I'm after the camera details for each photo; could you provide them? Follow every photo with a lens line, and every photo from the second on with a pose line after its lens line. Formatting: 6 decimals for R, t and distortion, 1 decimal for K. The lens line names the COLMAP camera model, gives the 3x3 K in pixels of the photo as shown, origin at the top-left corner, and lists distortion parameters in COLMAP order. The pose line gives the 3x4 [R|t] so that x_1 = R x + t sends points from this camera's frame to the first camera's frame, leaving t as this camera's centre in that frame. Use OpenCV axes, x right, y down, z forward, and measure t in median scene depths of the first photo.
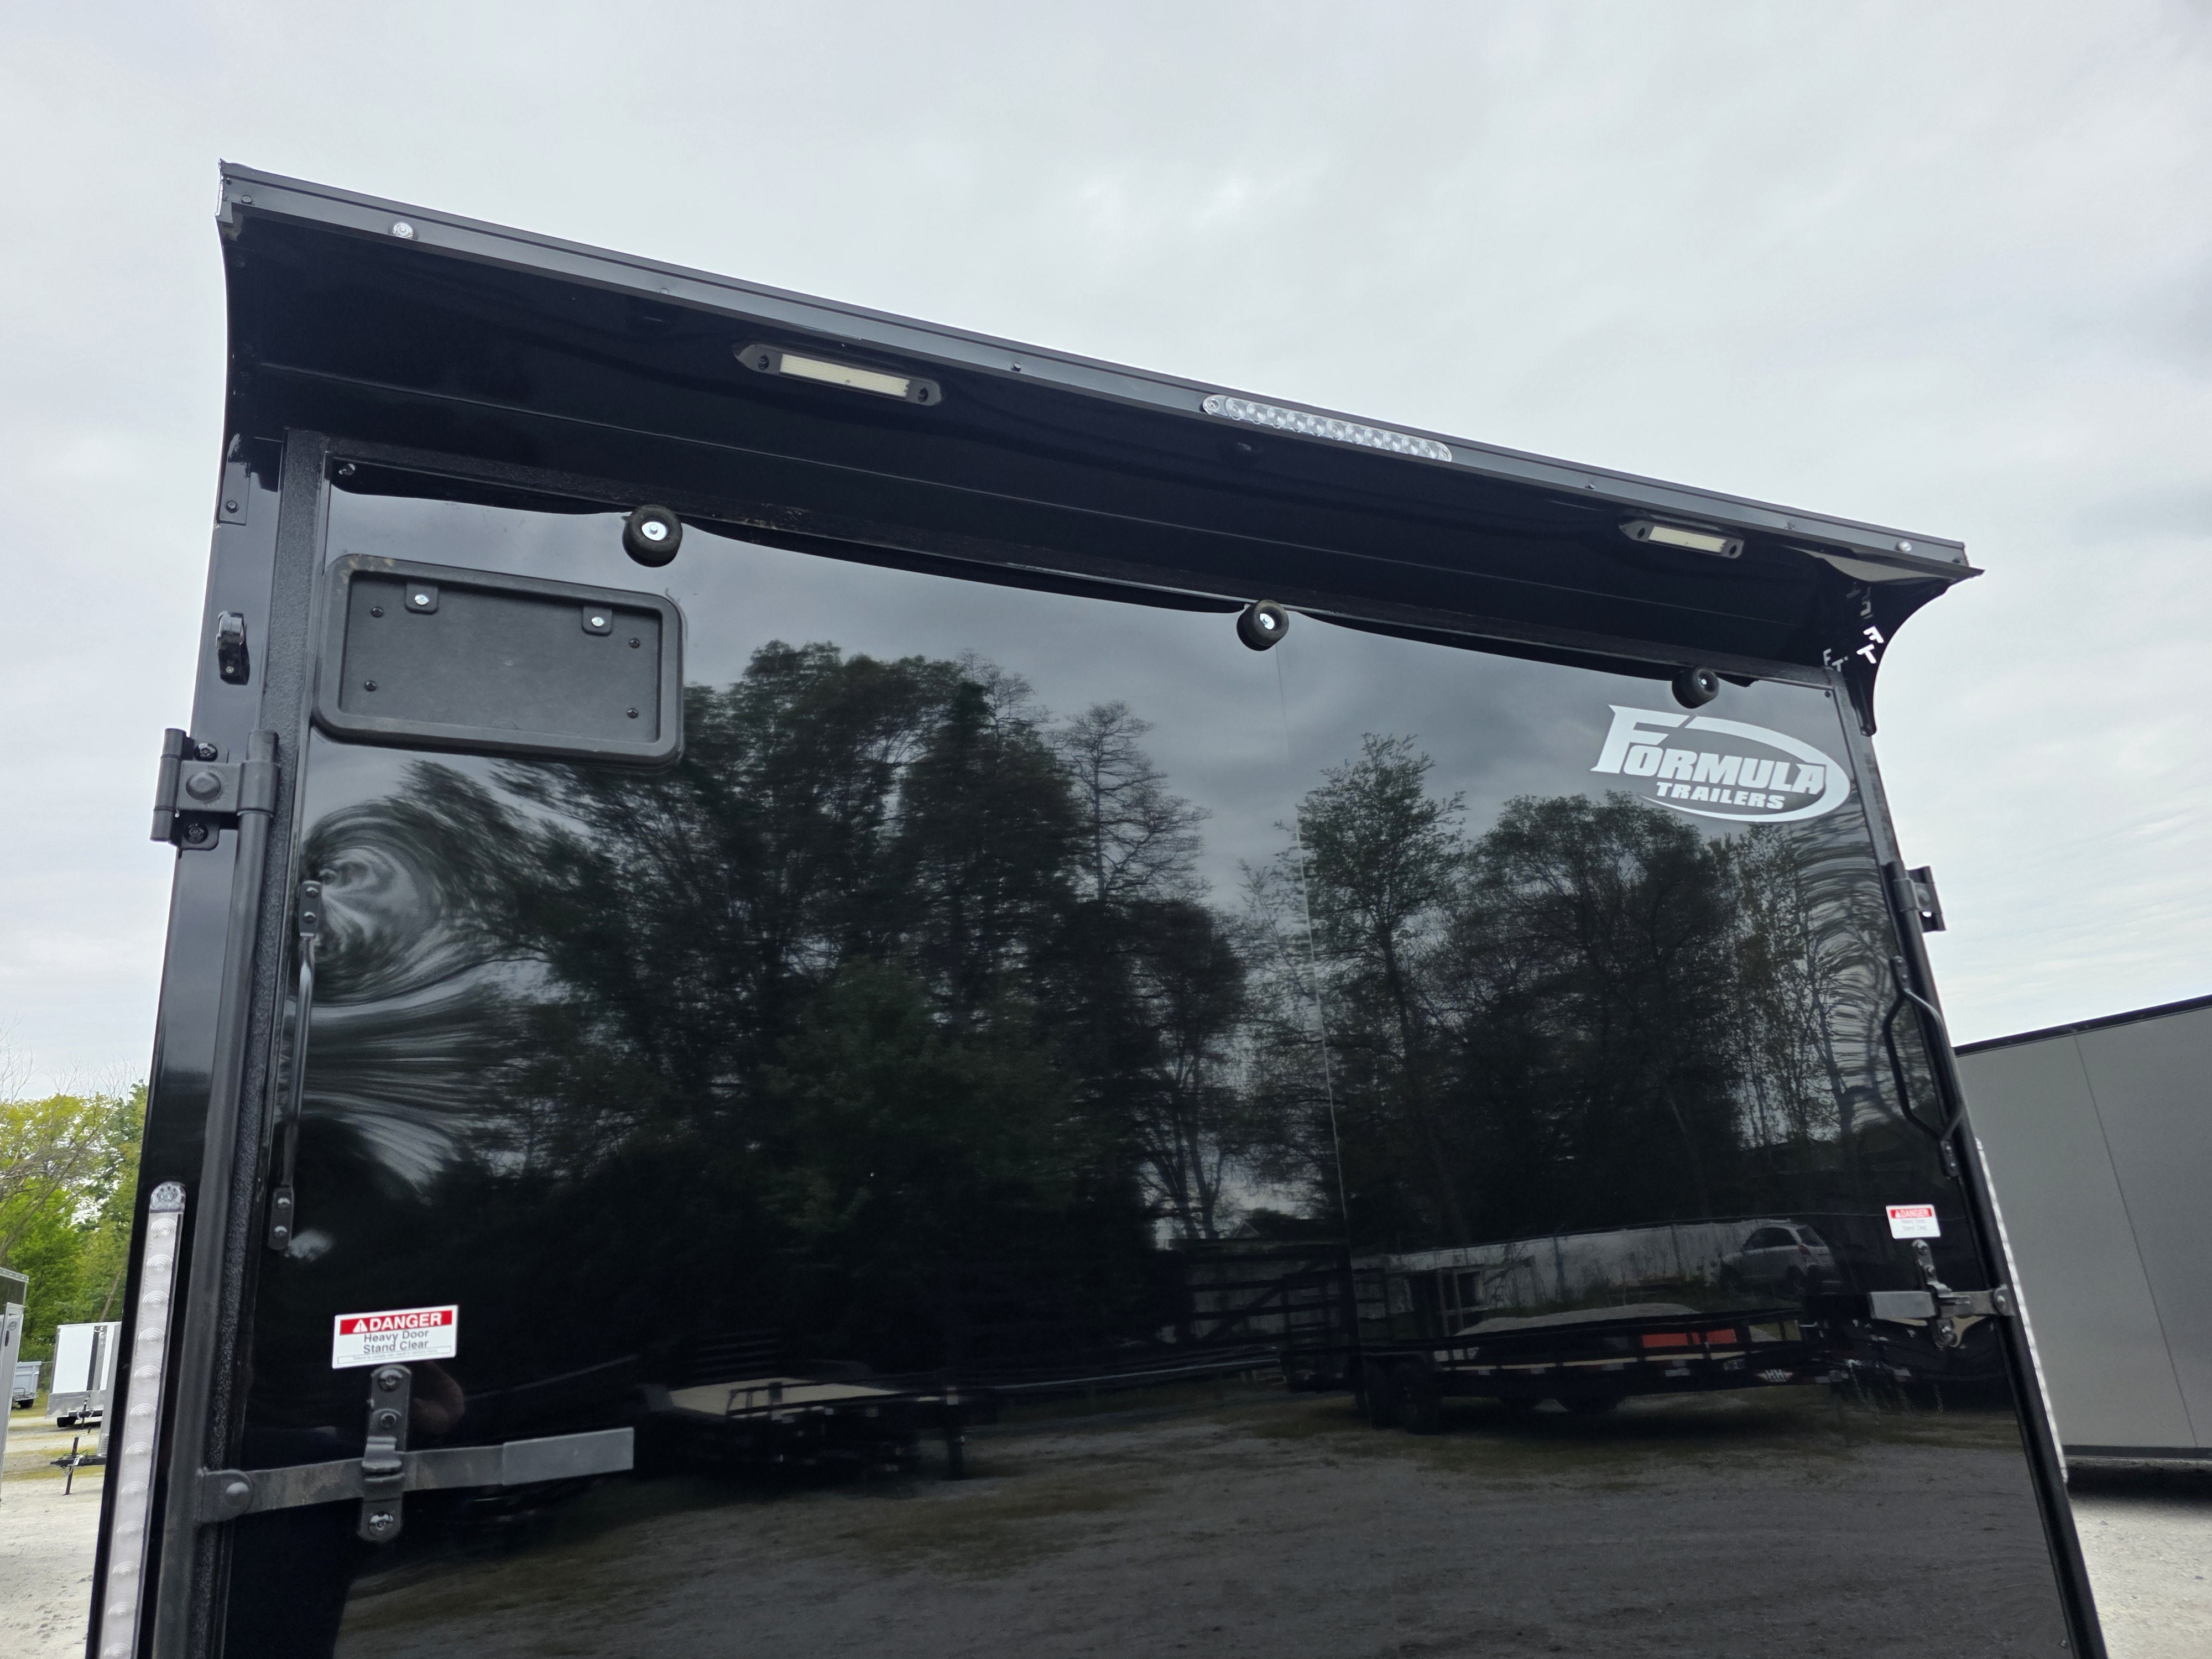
lens RADIAL K [[1472.7, 0, 1093.0], [0, 1472.7, 823.2], [0, 0, 1]] dist [0.075576, -0.067598]
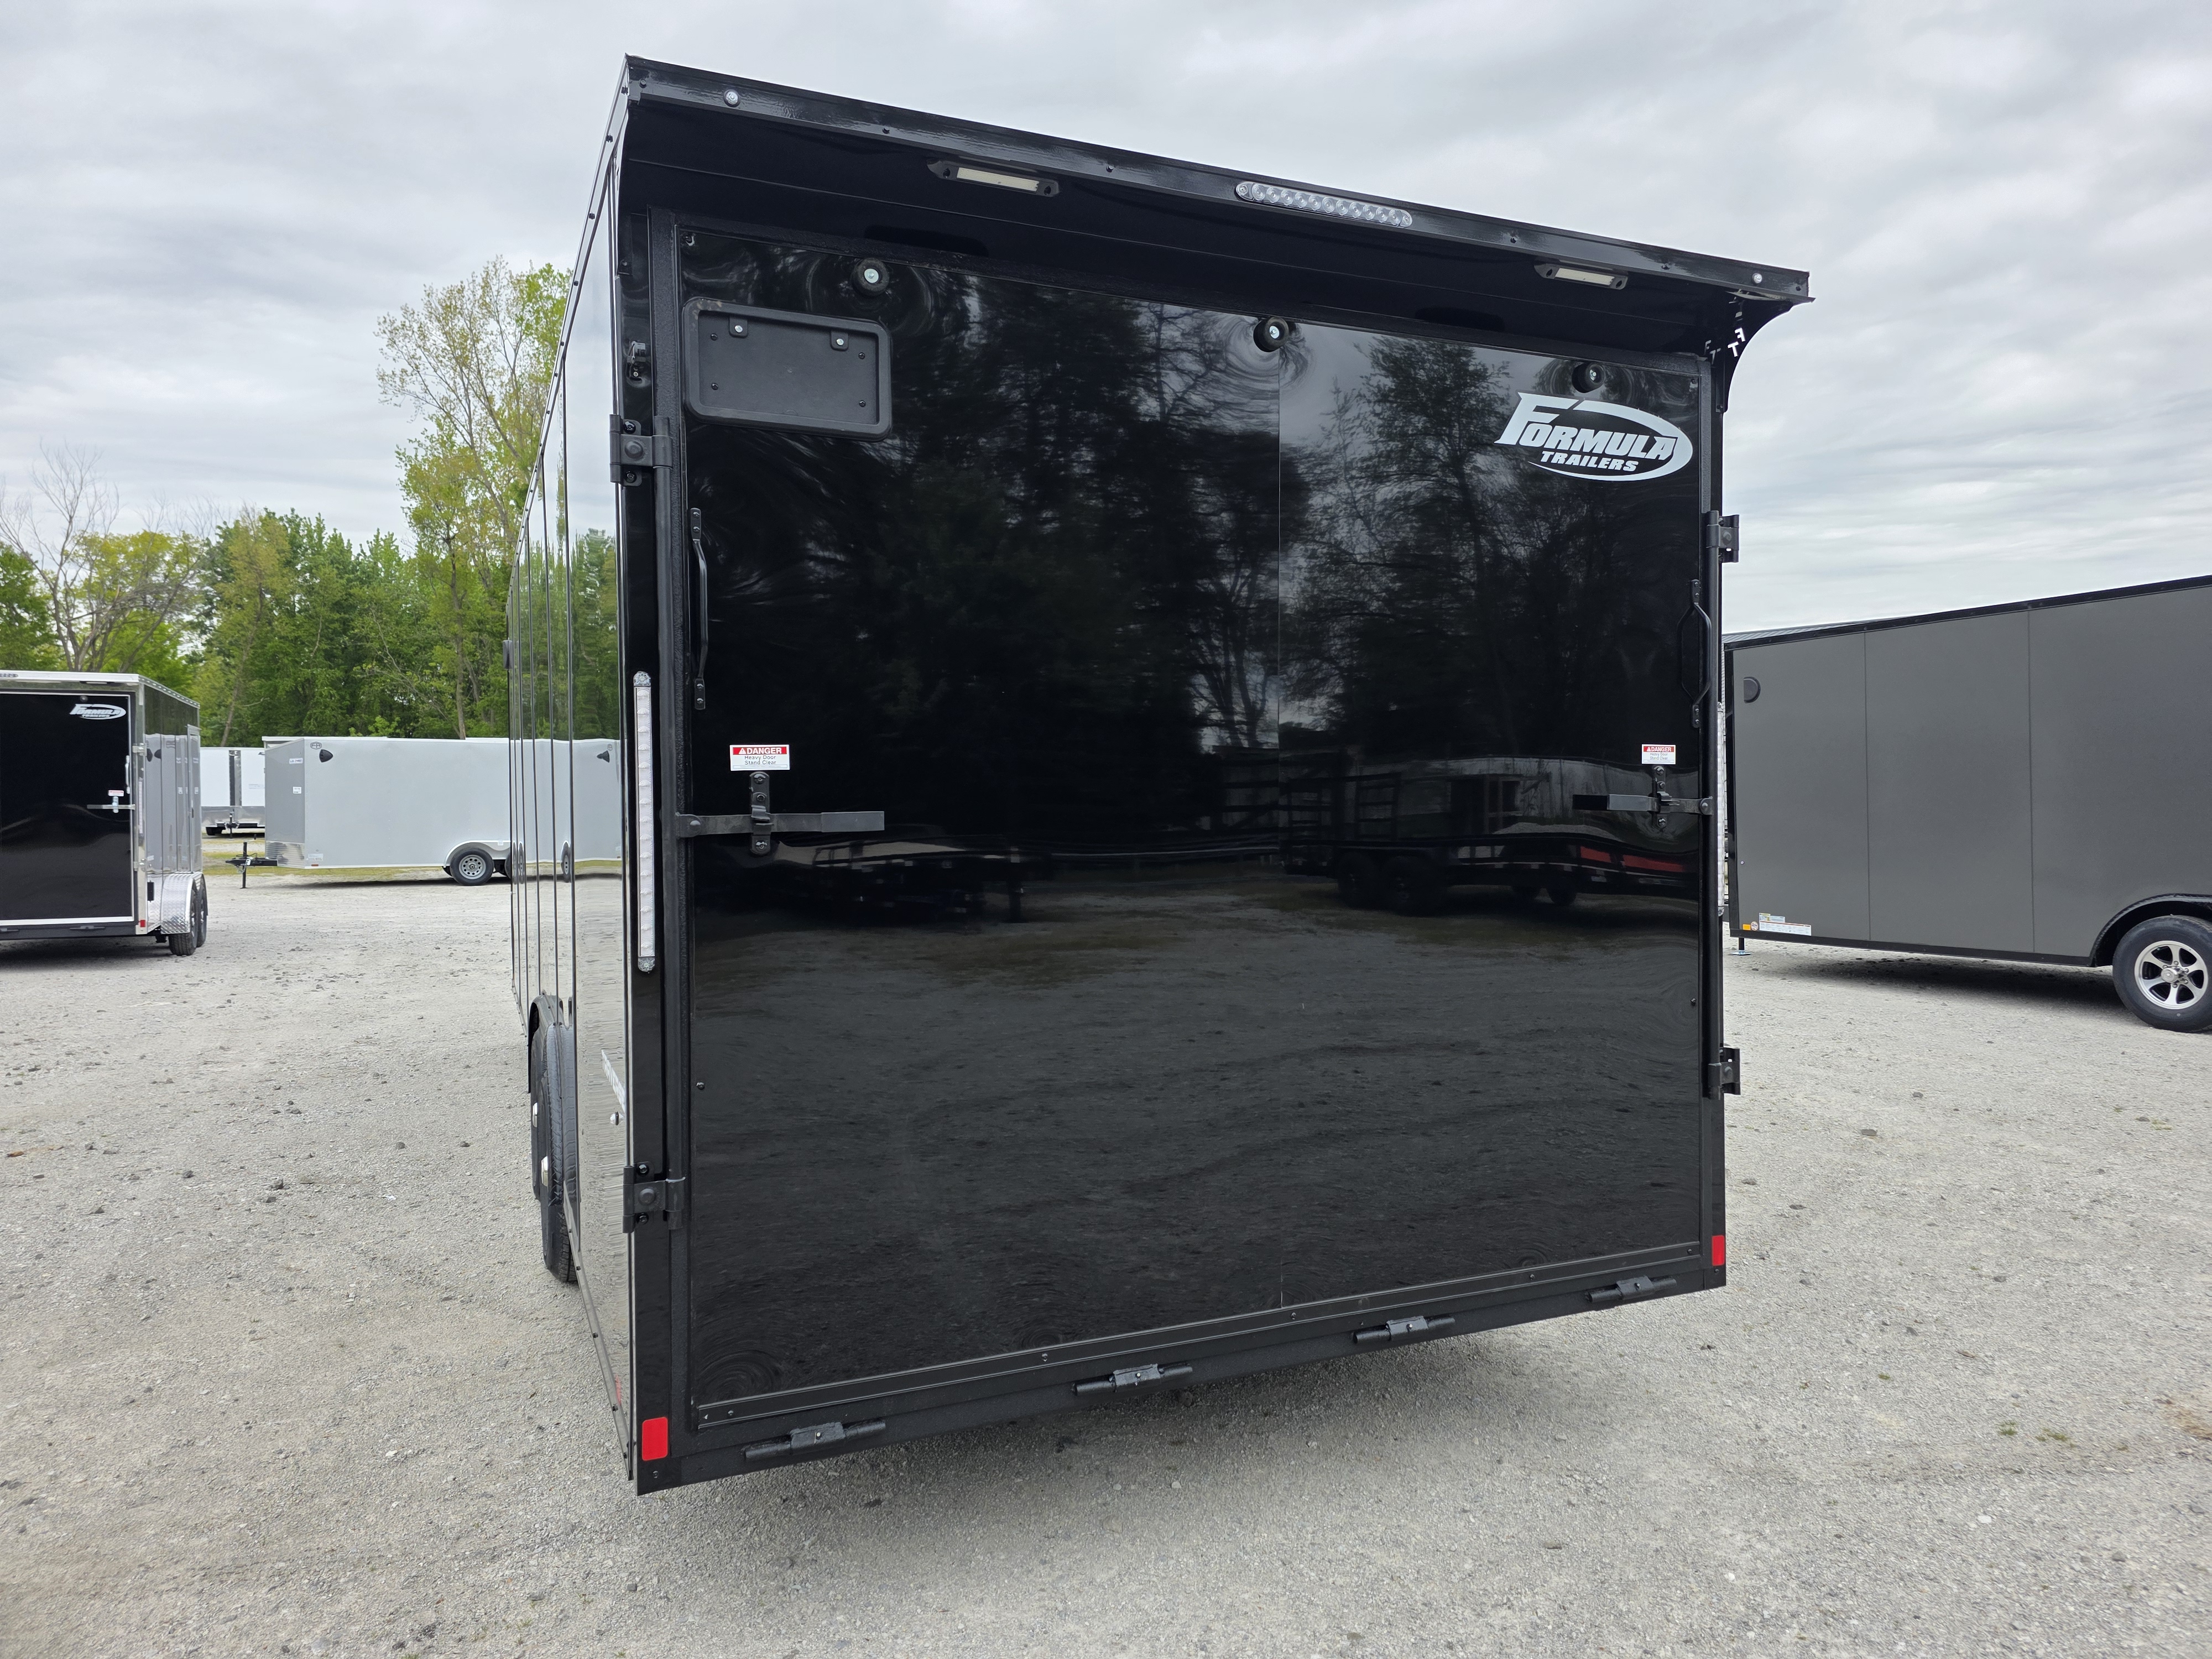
lens RADIAL K [[1472.7, 0, 1093.0], [0, 1472.7, 823.2], [0, 0, 1]] dist [0.075576, -0.067598]
pose [[0.997328, 0.065519, -0.032310, 0.015672], [-0.051397, 0.943620, 0.327017, -0.121098], [0.051914, -0.324483, 0.944466, -0.437434]]
